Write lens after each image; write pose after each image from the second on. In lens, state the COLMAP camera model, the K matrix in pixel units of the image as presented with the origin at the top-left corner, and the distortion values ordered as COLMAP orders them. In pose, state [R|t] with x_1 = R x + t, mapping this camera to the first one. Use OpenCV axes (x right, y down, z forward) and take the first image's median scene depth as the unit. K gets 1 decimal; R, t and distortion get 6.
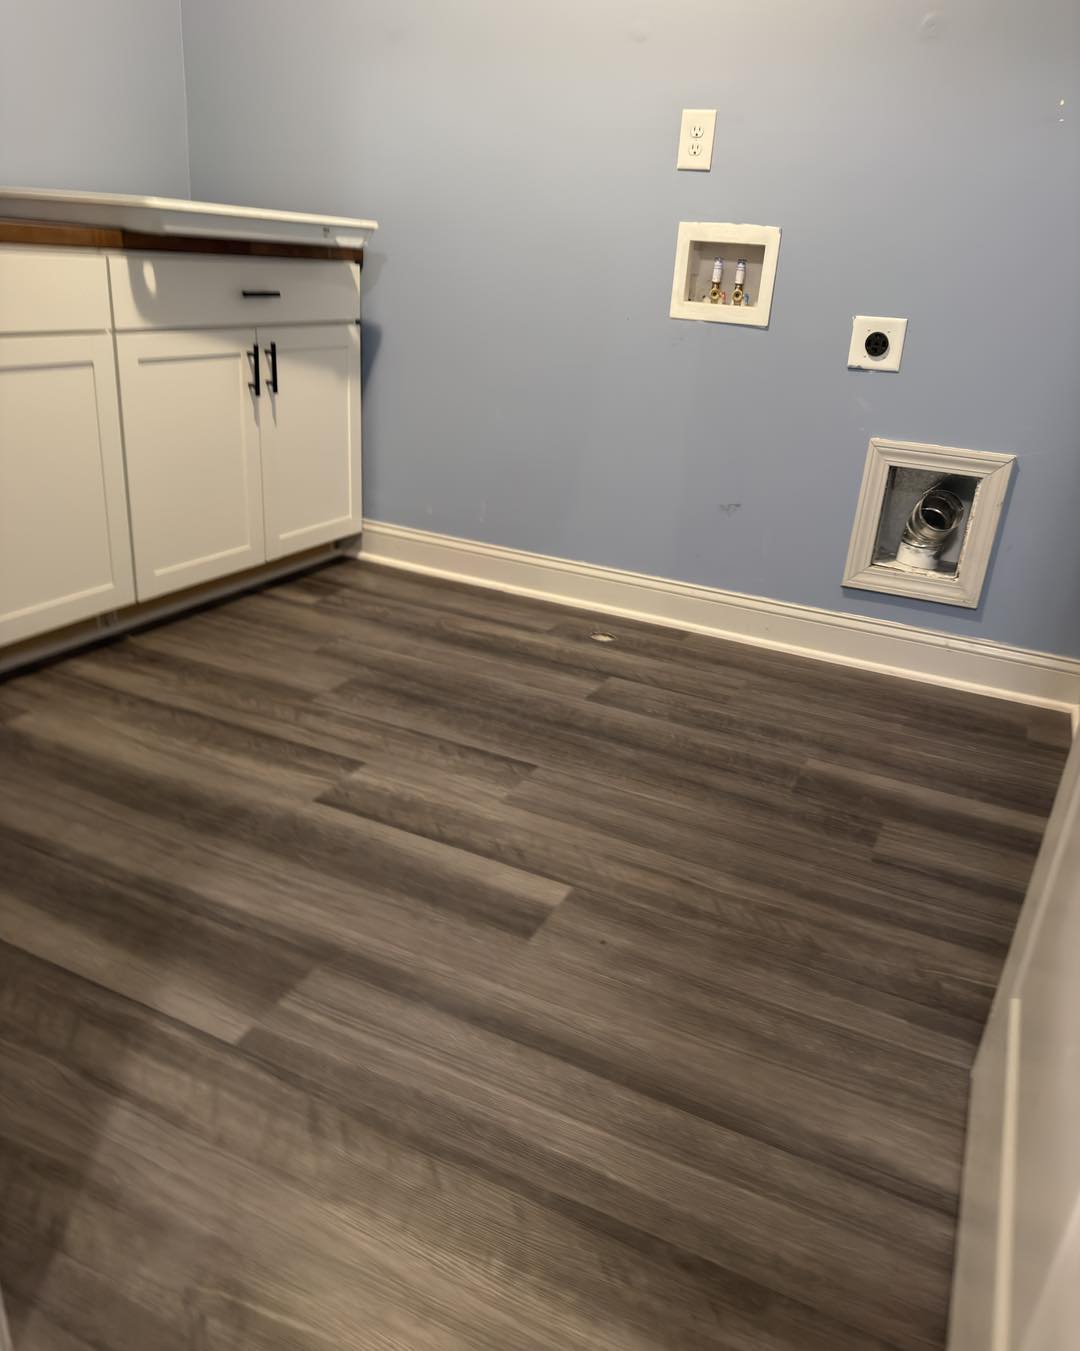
lens RADIAL K [[1012.0, 0, 544.2], [0, 1012.0, 678.8], [0, 0, 1]] dist [0.011448, -0.001354]
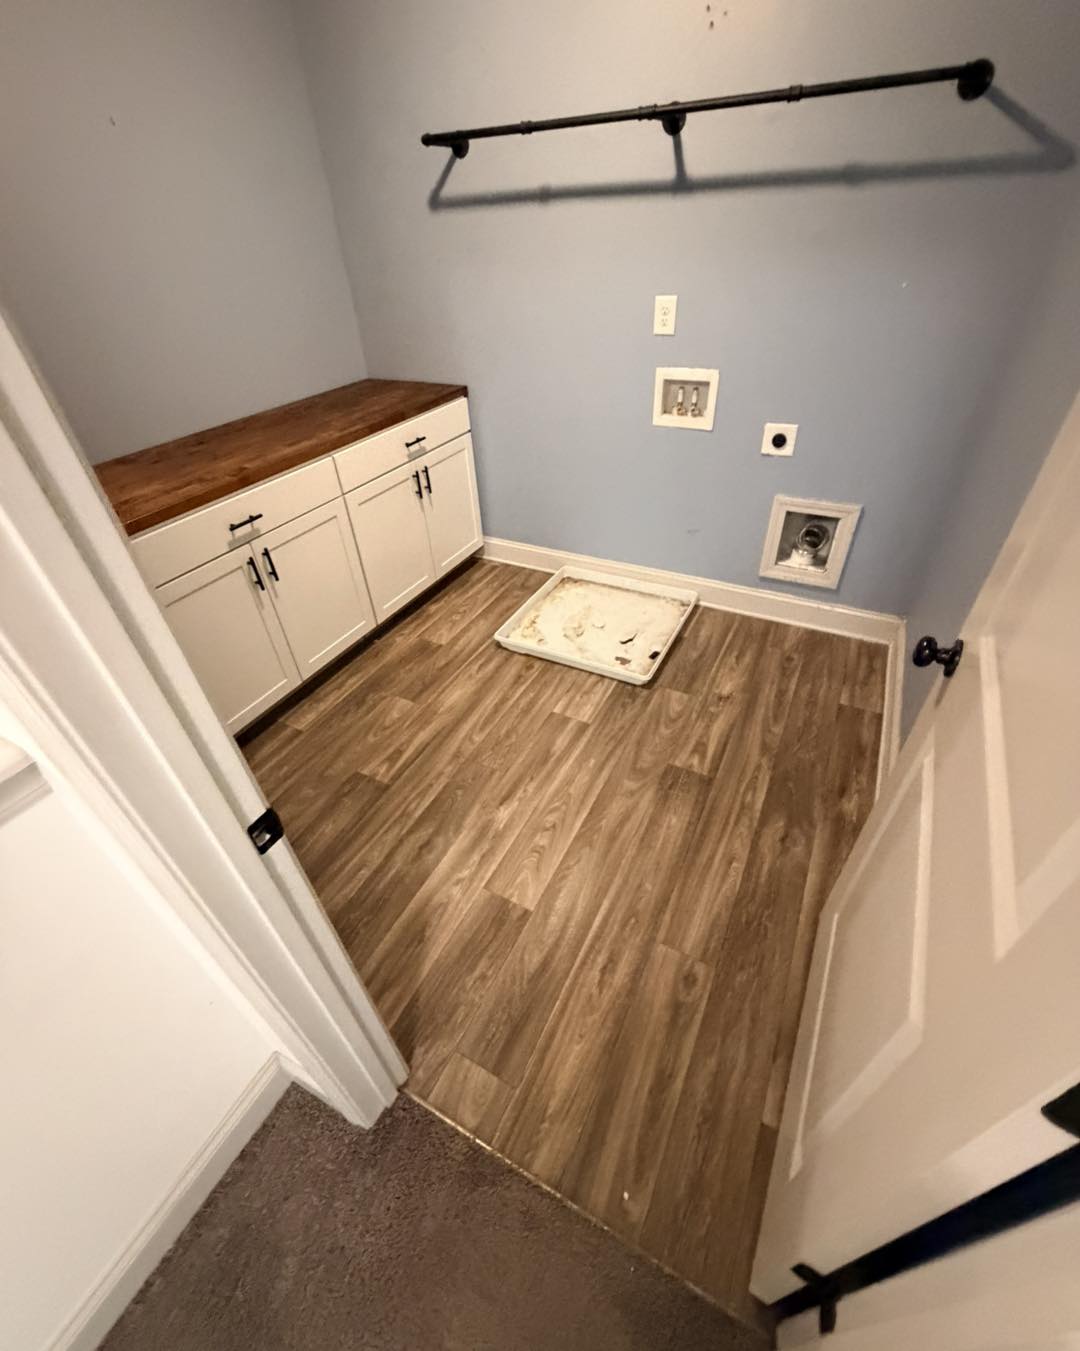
lens RADIAL K [[571.0, 0, 536.4], [0, 571.0, 673.3], [0, 0, 1]] dist [-0.001111, -0.000021]
pose [[0.992152, -0.068349, -0.104700, 0.003485], [0.093366, 0.961951, 0.256776, -0.228431], [0.083166, -0.264536, 0.960783, -0.035270]]
